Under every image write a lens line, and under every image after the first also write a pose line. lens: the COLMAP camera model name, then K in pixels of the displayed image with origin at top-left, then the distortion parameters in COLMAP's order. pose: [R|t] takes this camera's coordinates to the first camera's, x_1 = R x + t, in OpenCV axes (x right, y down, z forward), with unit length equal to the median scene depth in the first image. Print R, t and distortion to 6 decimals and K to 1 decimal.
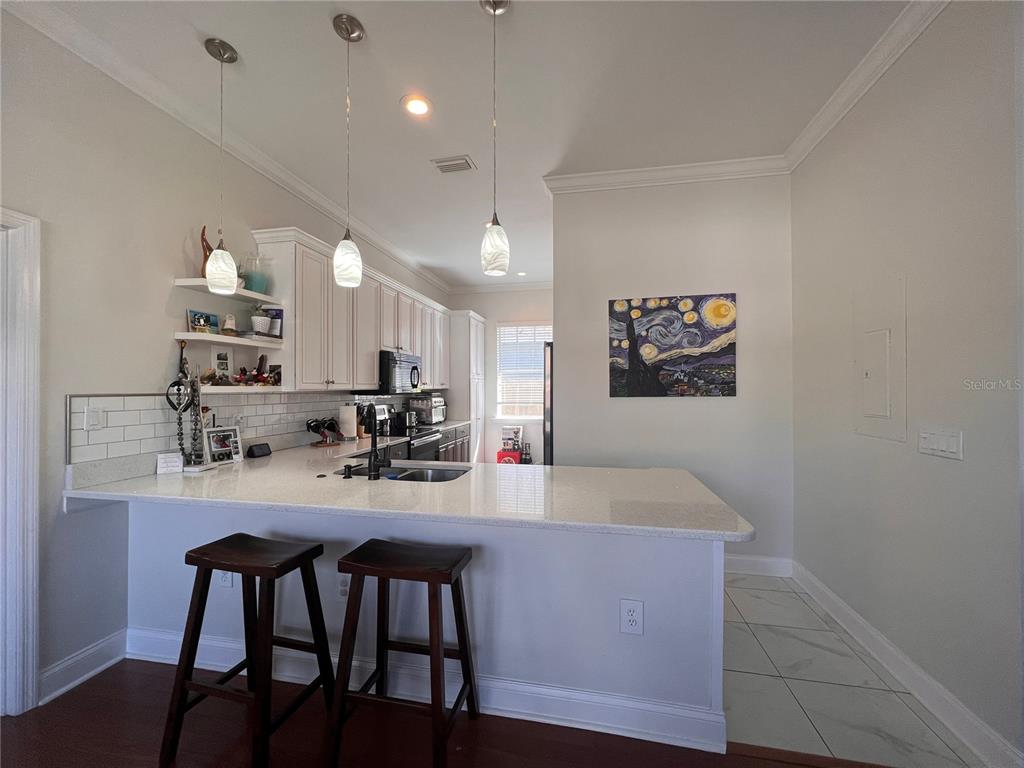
lens RADIAL K [[411.1, 0, 510.4], [0, 411.1, 389.9], [0, 0, 1]] dist [0.000321, 0.000233]
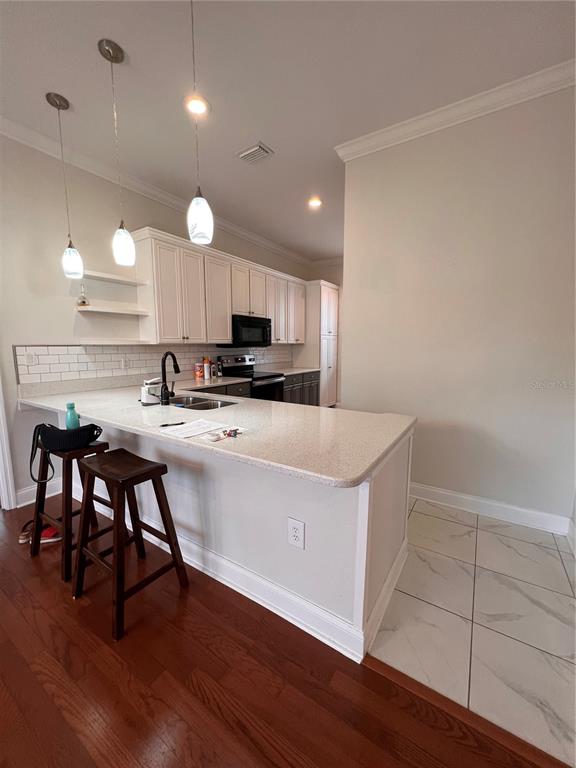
lens RADIAL K [[308.4, 0, 284.7], [0, 308.4, 388.0], [0, 0, 1]] dist [0.000321, 0.000233]
pose [[0.929222, 0.048435, -0.366335, 0.419015], [0.000694, 0.991142, 0.132802, 0.016959], [0.369522, -0.123657, 0.920957, 0.167361]]
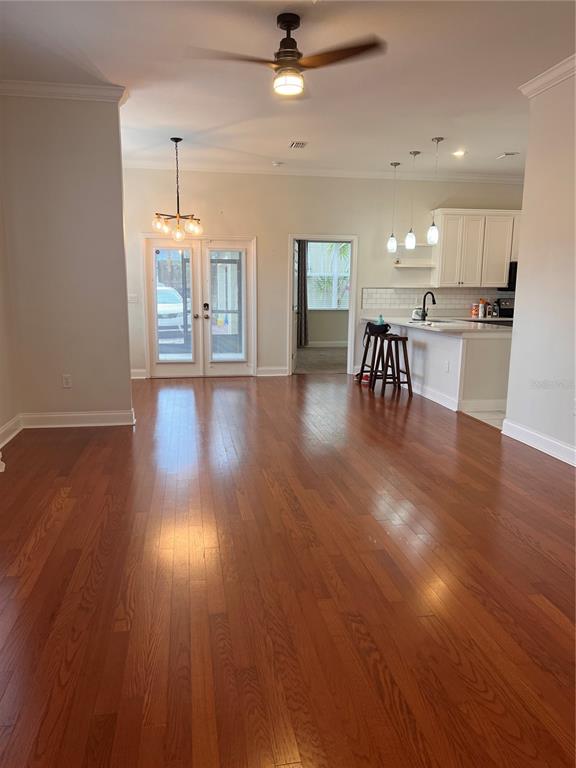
lens RADIAL K [[571.8, 0, 285.5], [0, 571.8, 386.1], [0, 0, 1]] dist [0.011560, -0.000273]
pose [[0.359763, 0.158370, -0.919505, 2.639134], [-0.011355, 0.986160, 0.165407, 0.032916], [0.932975, -0.049066, 0.356582, -1.085826]]
